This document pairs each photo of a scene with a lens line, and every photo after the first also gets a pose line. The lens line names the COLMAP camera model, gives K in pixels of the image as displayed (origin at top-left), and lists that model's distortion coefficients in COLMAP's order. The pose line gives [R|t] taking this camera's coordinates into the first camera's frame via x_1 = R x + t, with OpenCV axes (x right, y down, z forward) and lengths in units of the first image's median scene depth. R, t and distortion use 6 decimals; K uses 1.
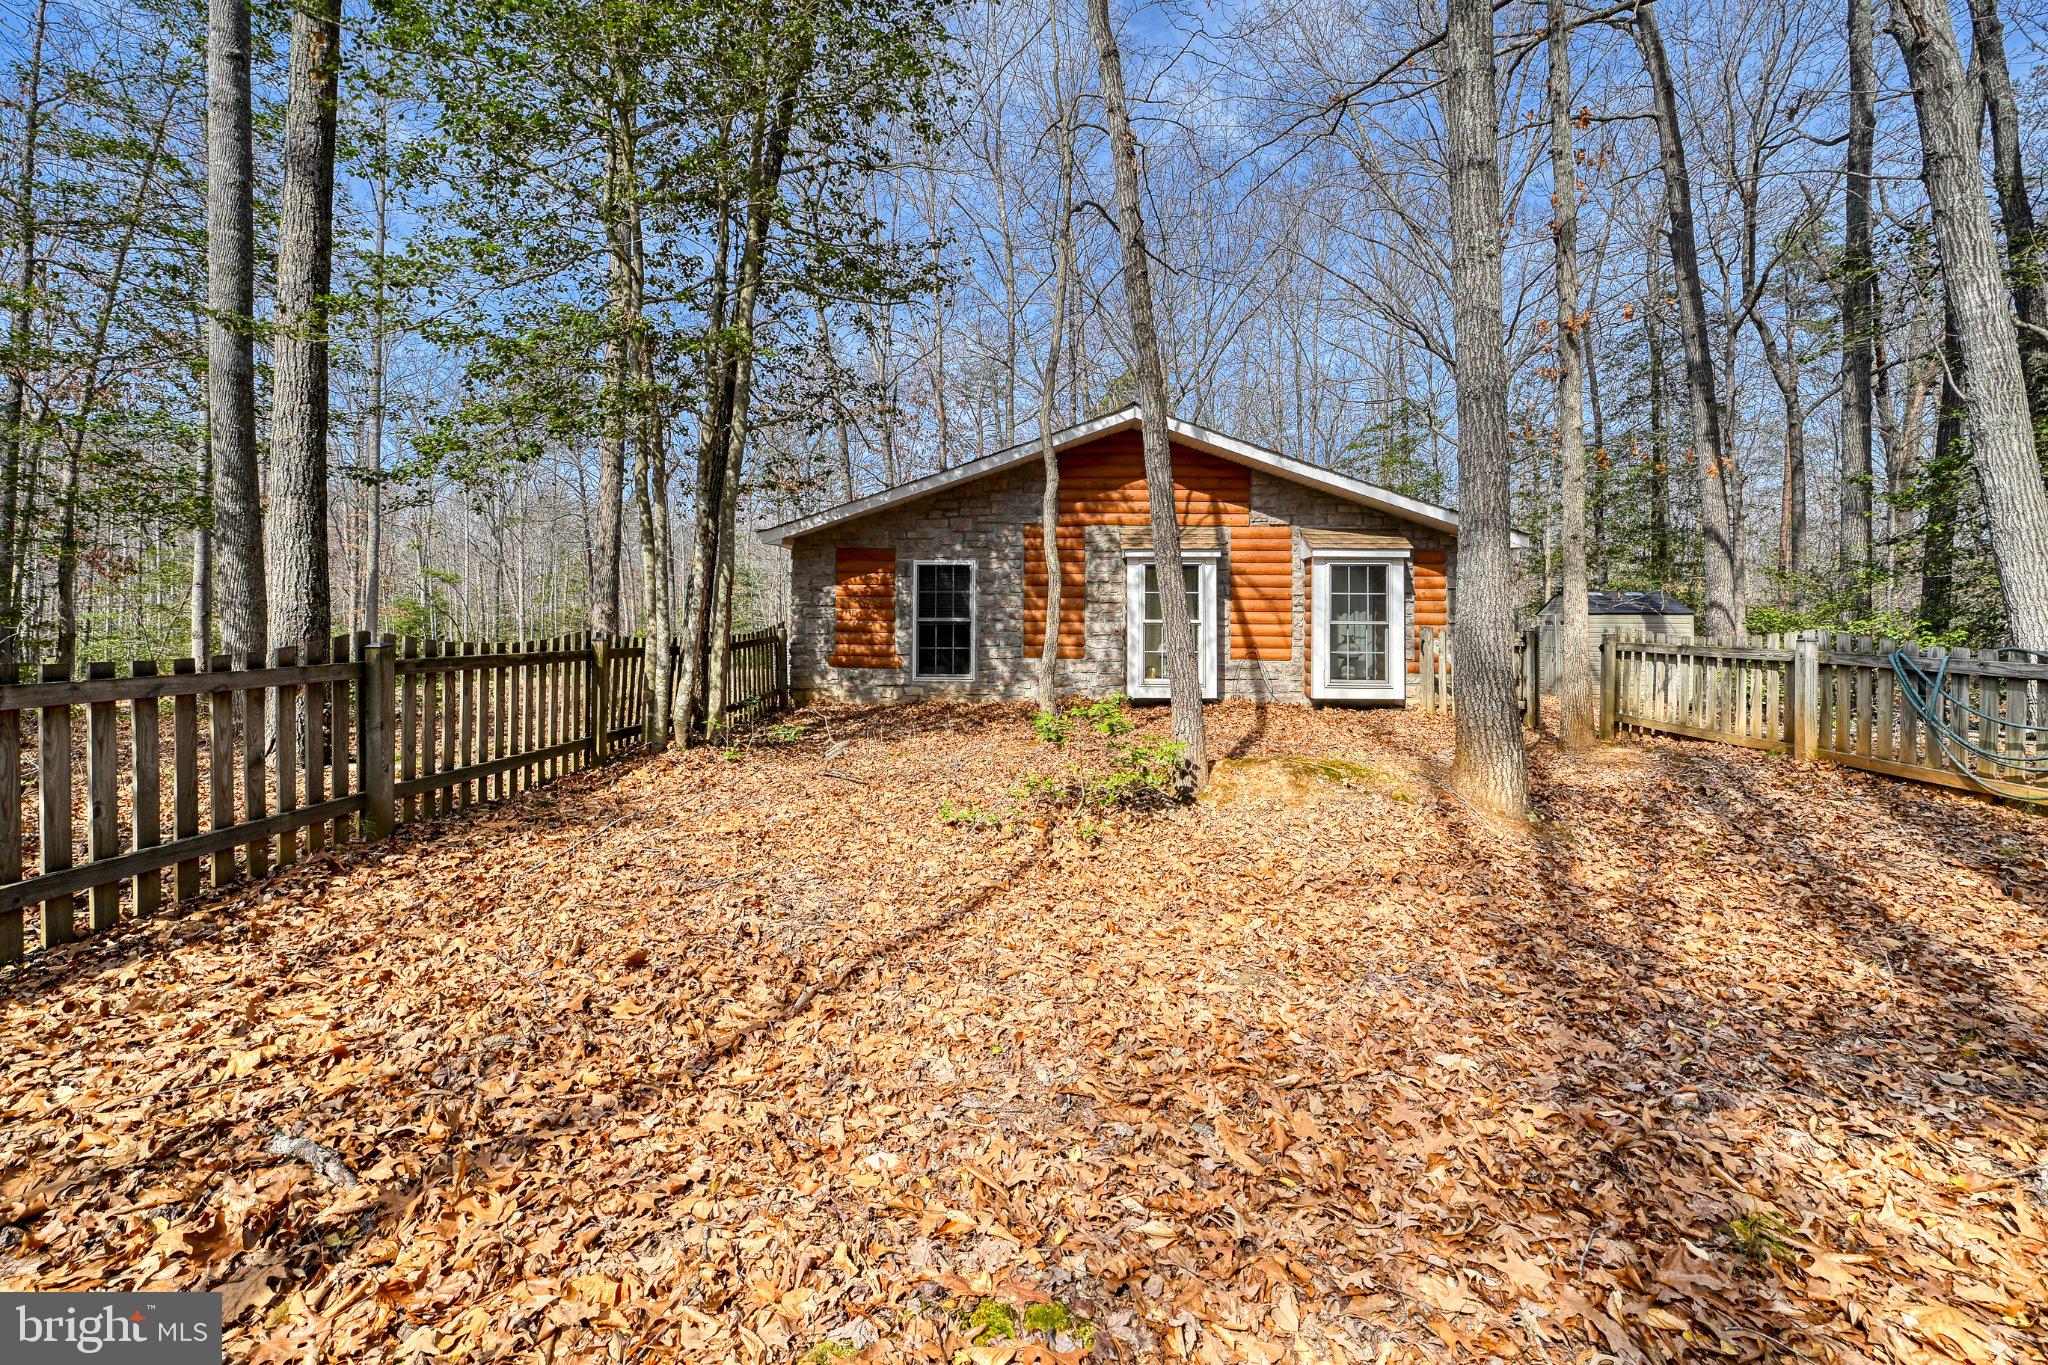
lens RADIAL K [[833.9, 0, 1021.4], [0, 833.9, 607.5], [0, 0, 1]] dist [0.001117, -0.000016]
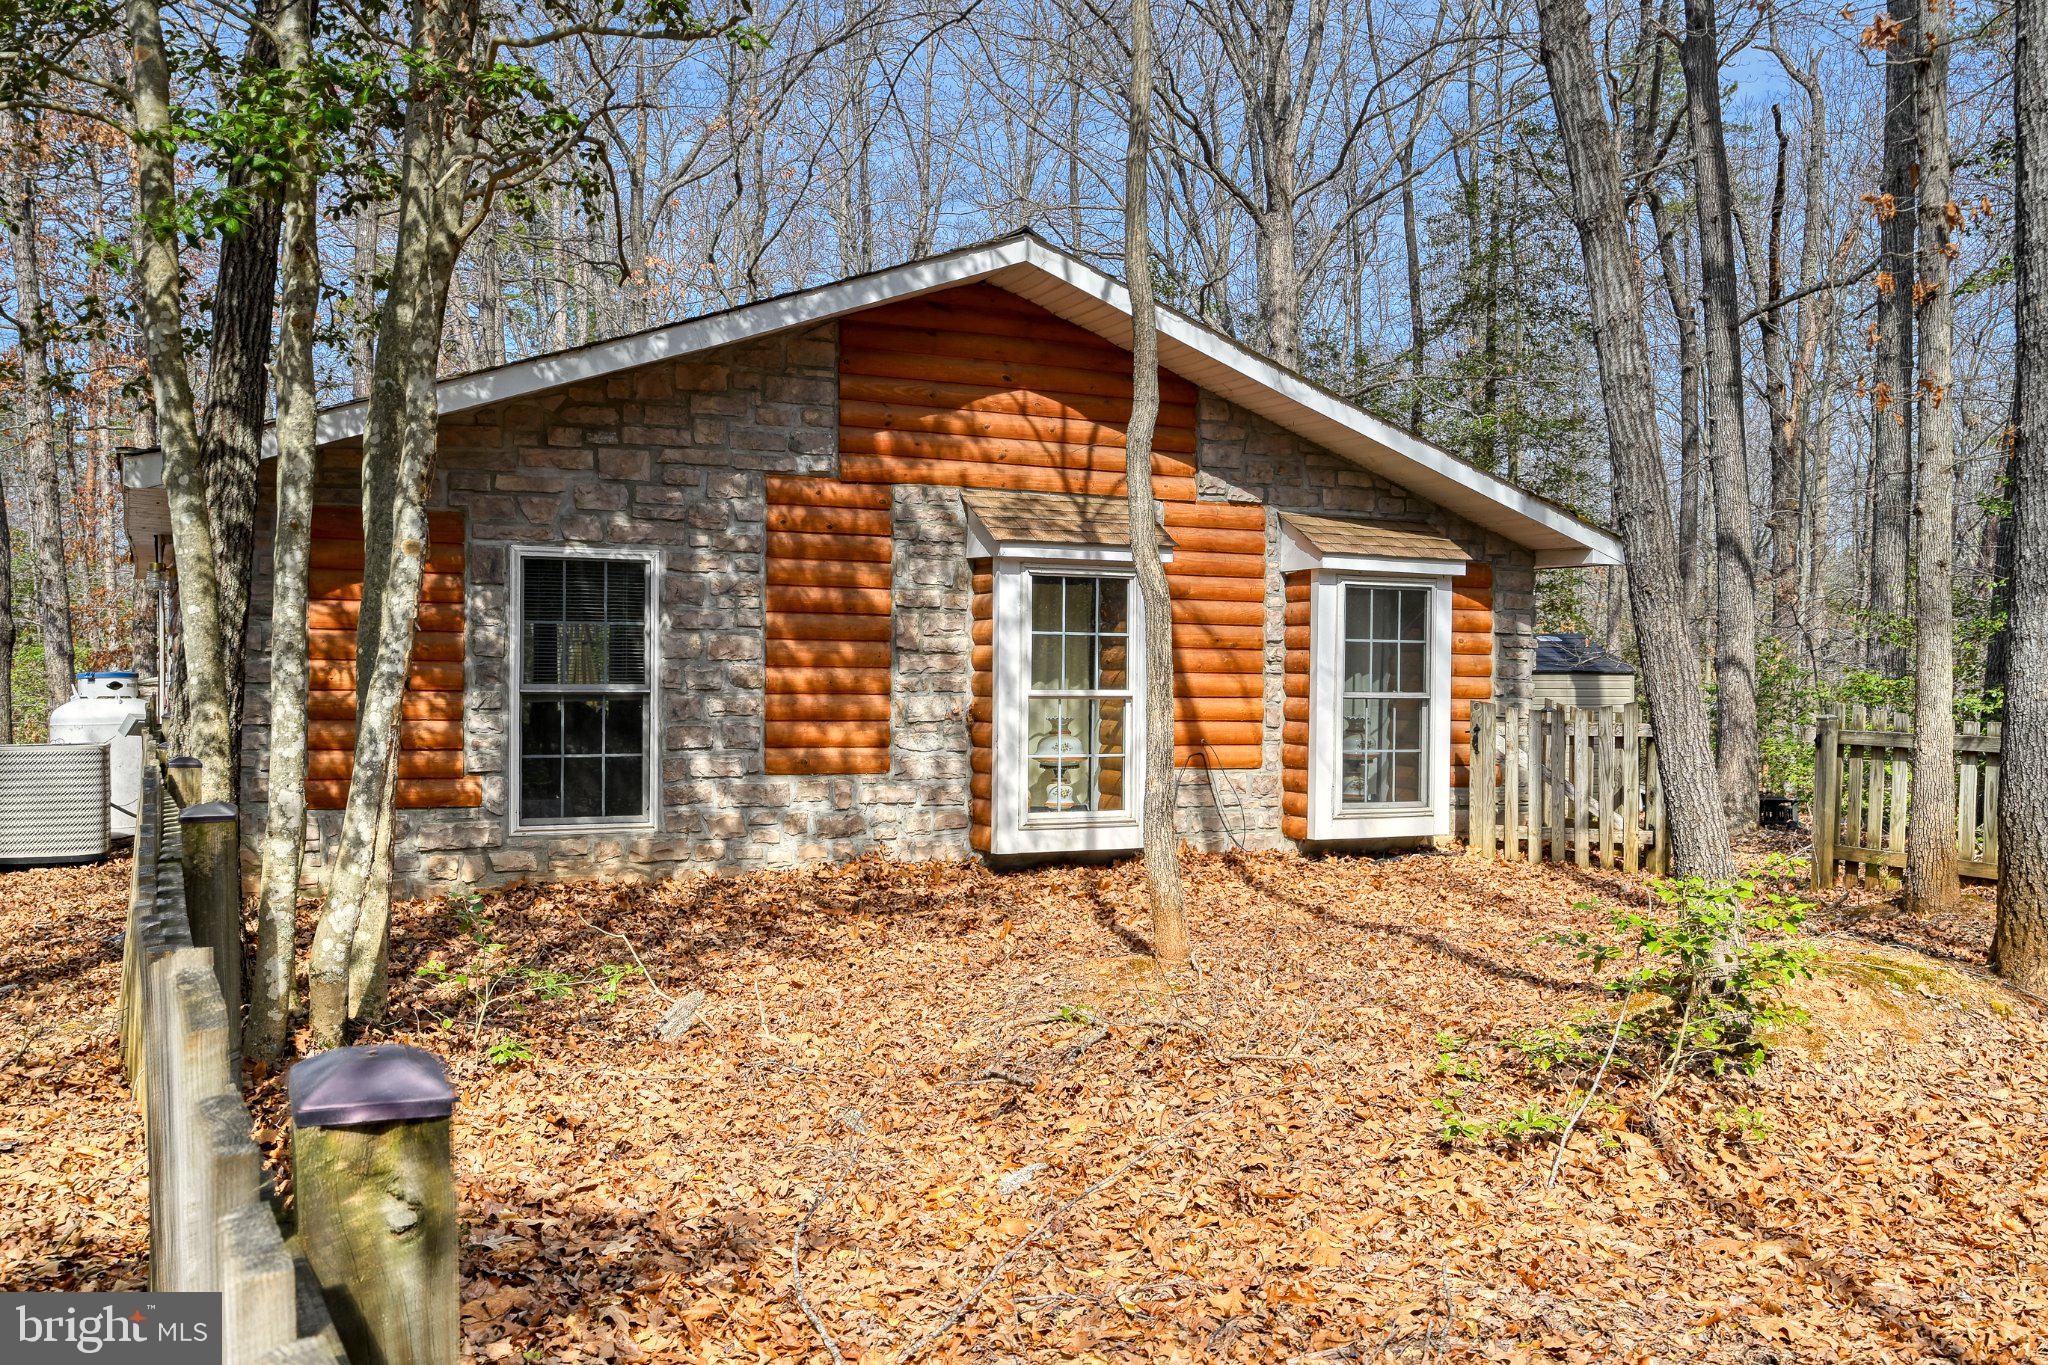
lens RADIAL K [[1787.2, 0, 1024.2], [0, 1787.2, 714.1], [0, 0, 1]] dist [0.000669, -0.000666]
pose [[0.879994, -0.006982, 0.474934, -0.358970], [-0.012020, 0.999244, 0.036962, -0.009723], [-0.474833, -0.038235, 0.879245, 0.106777]]
